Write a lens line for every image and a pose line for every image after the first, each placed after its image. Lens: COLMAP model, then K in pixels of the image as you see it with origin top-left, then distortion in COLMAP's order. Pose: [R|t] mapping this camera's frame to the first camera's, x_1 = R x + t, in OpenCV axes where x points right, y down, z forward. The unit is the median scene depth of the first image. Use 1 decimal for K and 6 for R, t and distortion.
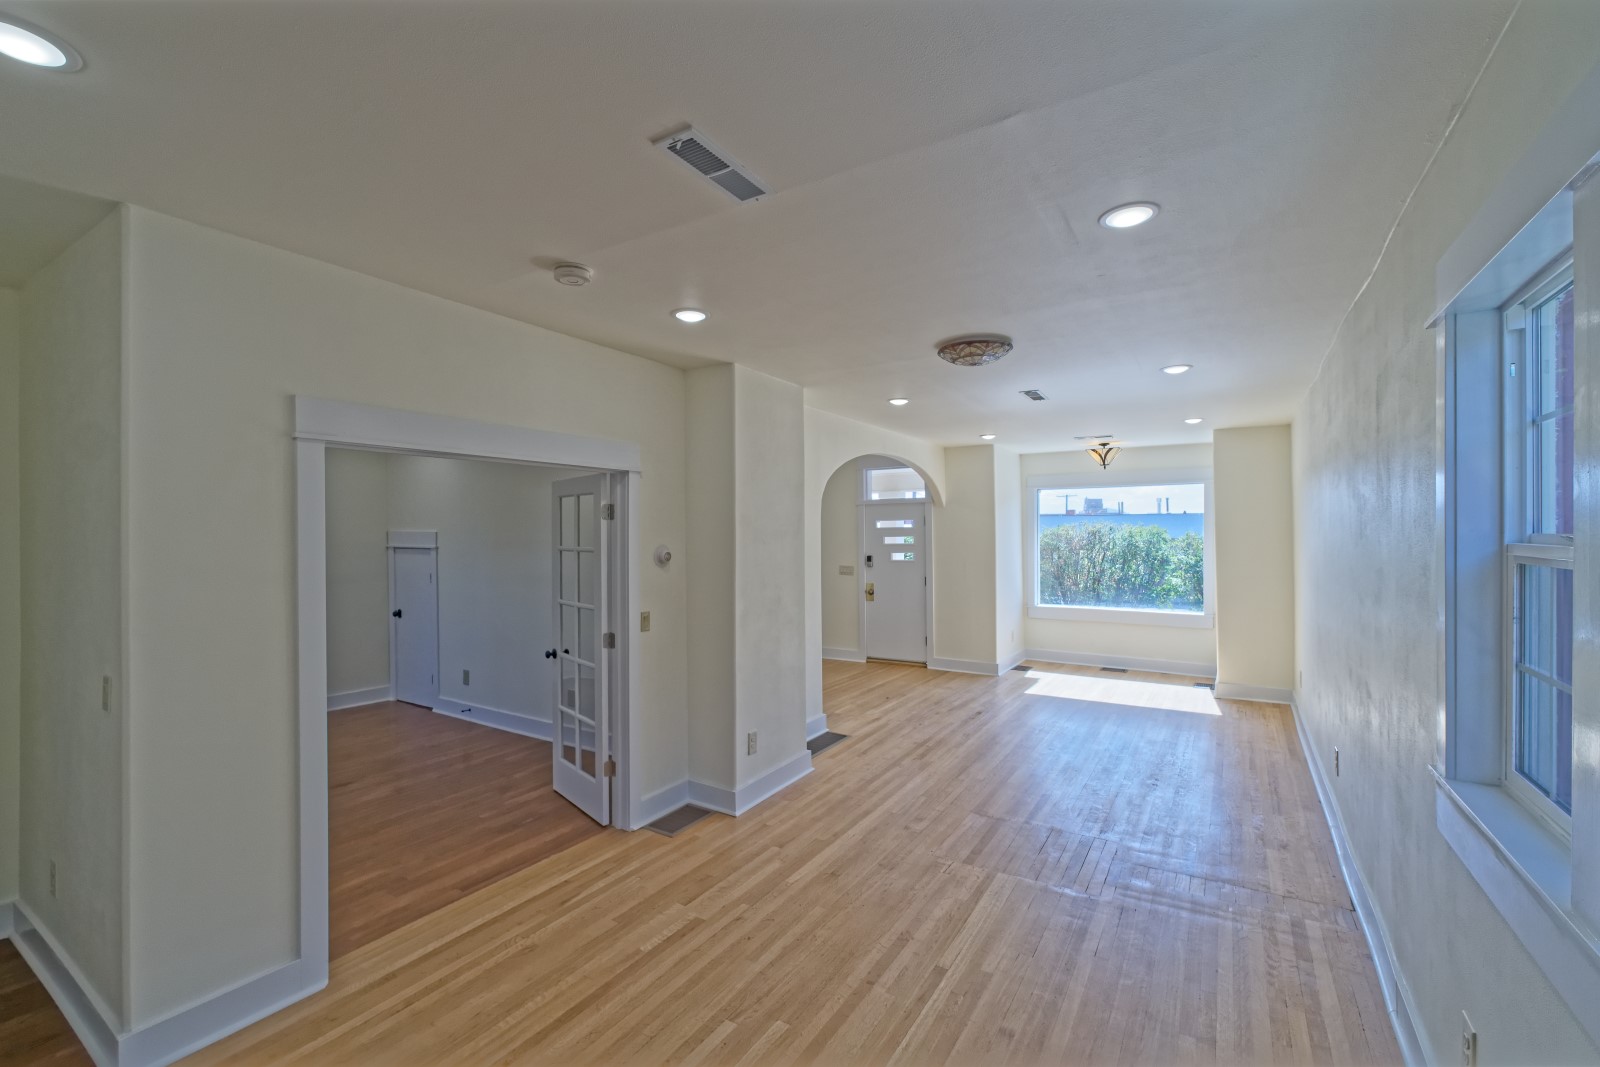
lens RADIAL K [[688.0, 0, 808.1], [0, 688.0, 538.2], [0, 0, 1]] dist [-0.017707, 0.000600]
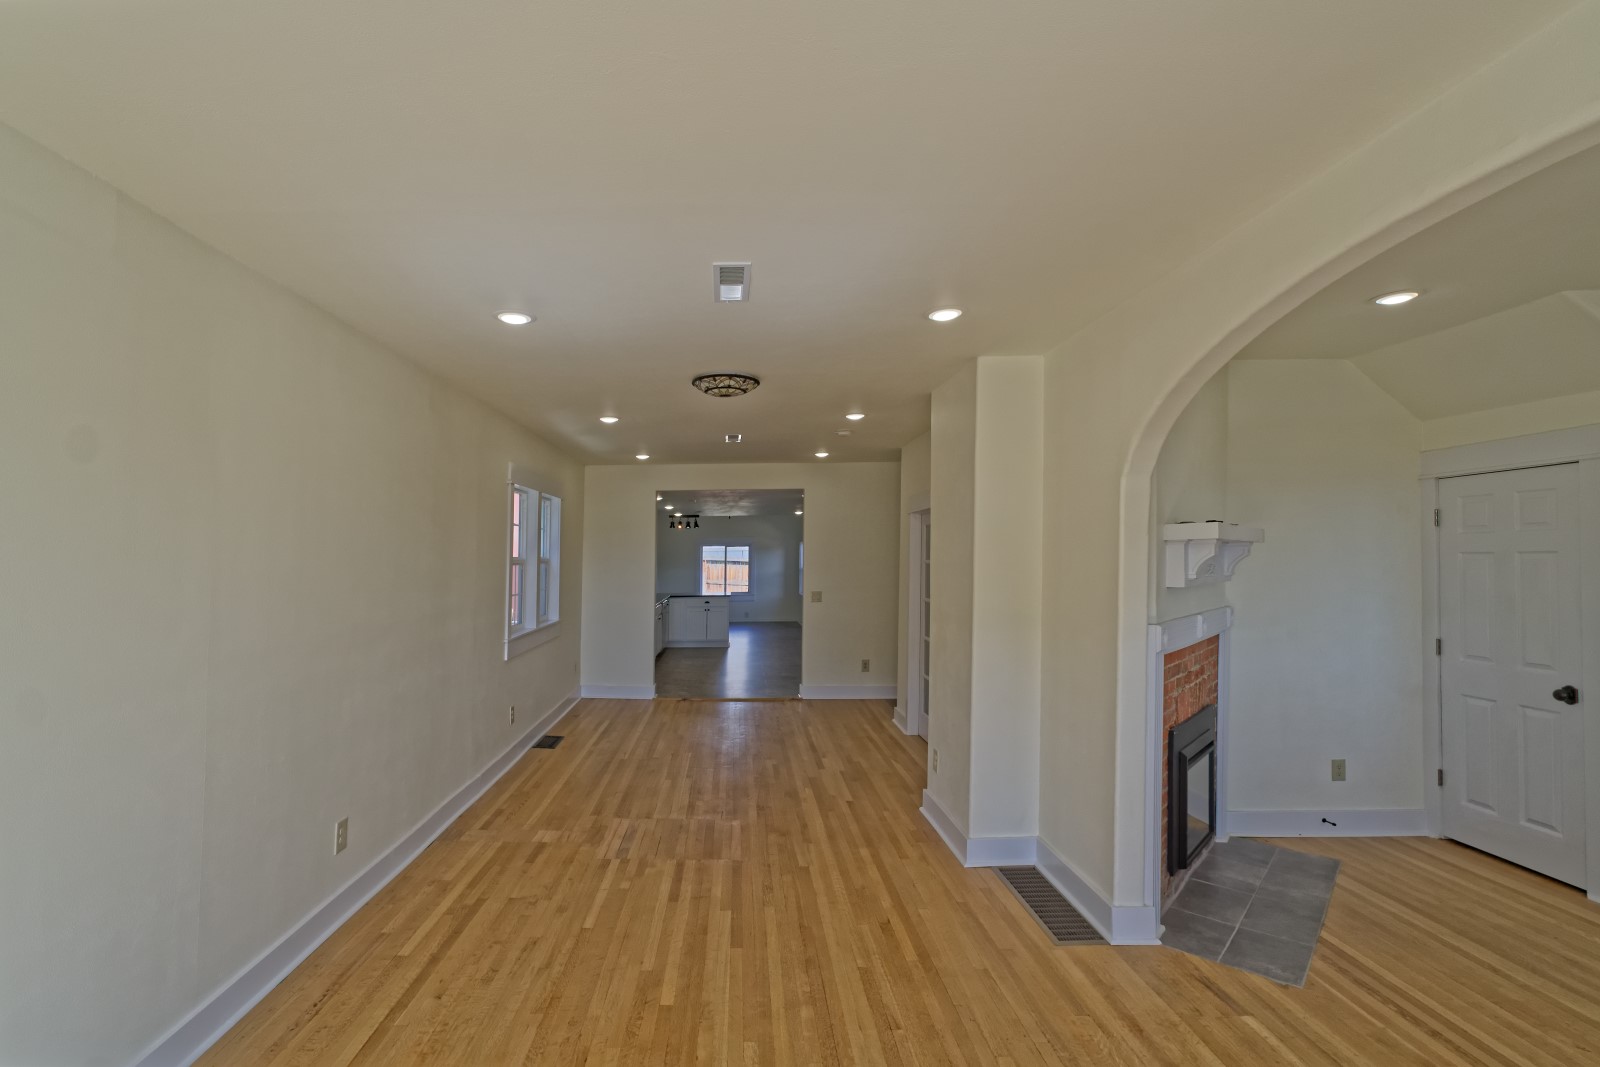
lens RADIAL K [[688.0, 0, 808.1], [0, 688.0, 538.2], [0, 0, 1]] dist [-0.017707, 0.000600]
pose [[-0.791433, -0.011153, -0.611154, 0.732230], [0.002754, 0.999758, -0.021811, -0.015209], [0.611250, -0.018945, -0.791211, 1.784646]]
